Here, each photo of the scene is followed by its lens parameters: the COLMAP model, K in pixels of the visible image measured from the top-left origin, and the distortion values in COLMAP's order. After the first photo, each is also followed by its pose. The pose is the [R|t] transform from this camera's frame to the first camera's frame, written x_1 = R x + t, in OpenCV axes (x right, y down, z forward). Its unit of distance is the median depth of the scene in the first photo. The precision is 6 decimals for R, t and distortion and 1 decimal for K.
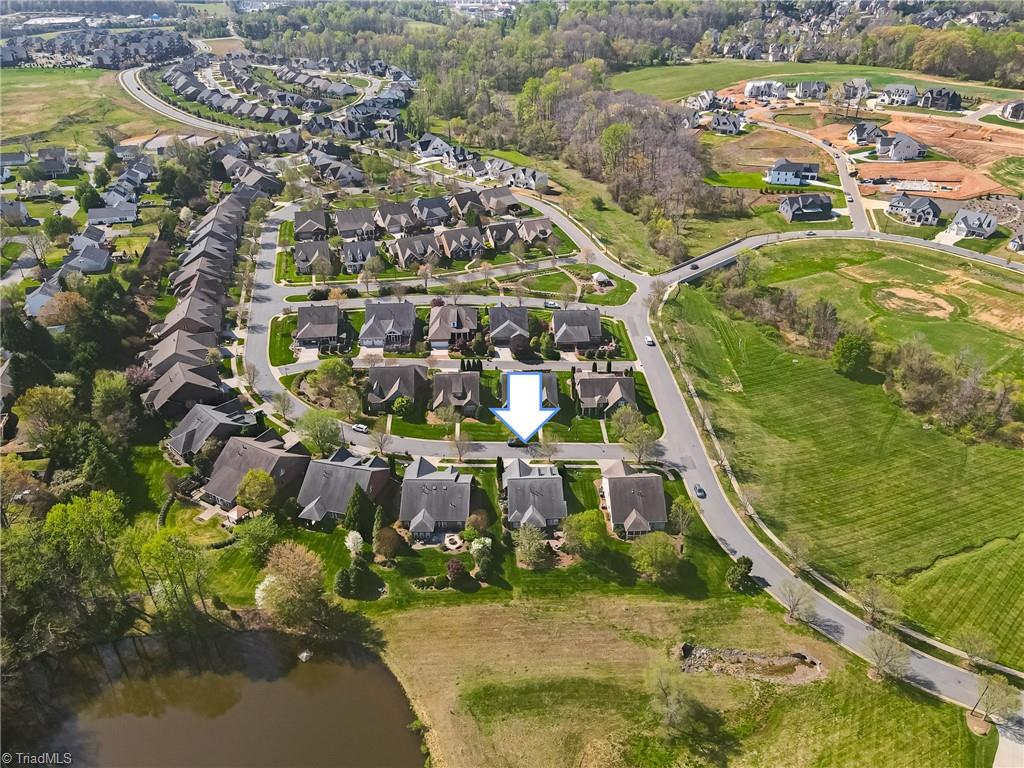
lens RADIAL K [[847.5, 0, 512.0], [0, 847.5, 384.0], [0, 0, 1]] dist [0.020027, 0.004591]
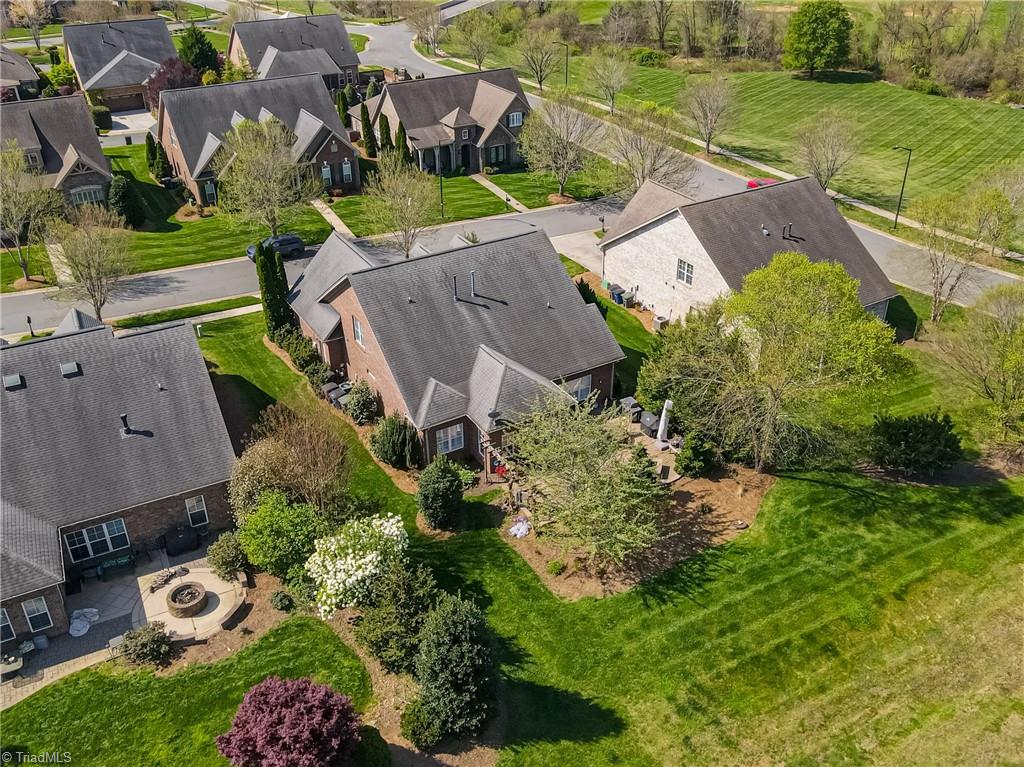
lens RADIAL K [[847.5, 0, 512.0], [0, 847.5, 383.5], [0, 0, 1]] dist [0.020027, 0.004591]
pose [[0.868767, -0.235438, 0.435674, -0.079254], [0.249117, 0.968113, 0.026410, 0.152292], [-0.428000, 0.085590, 0.899717, 0.796964]]
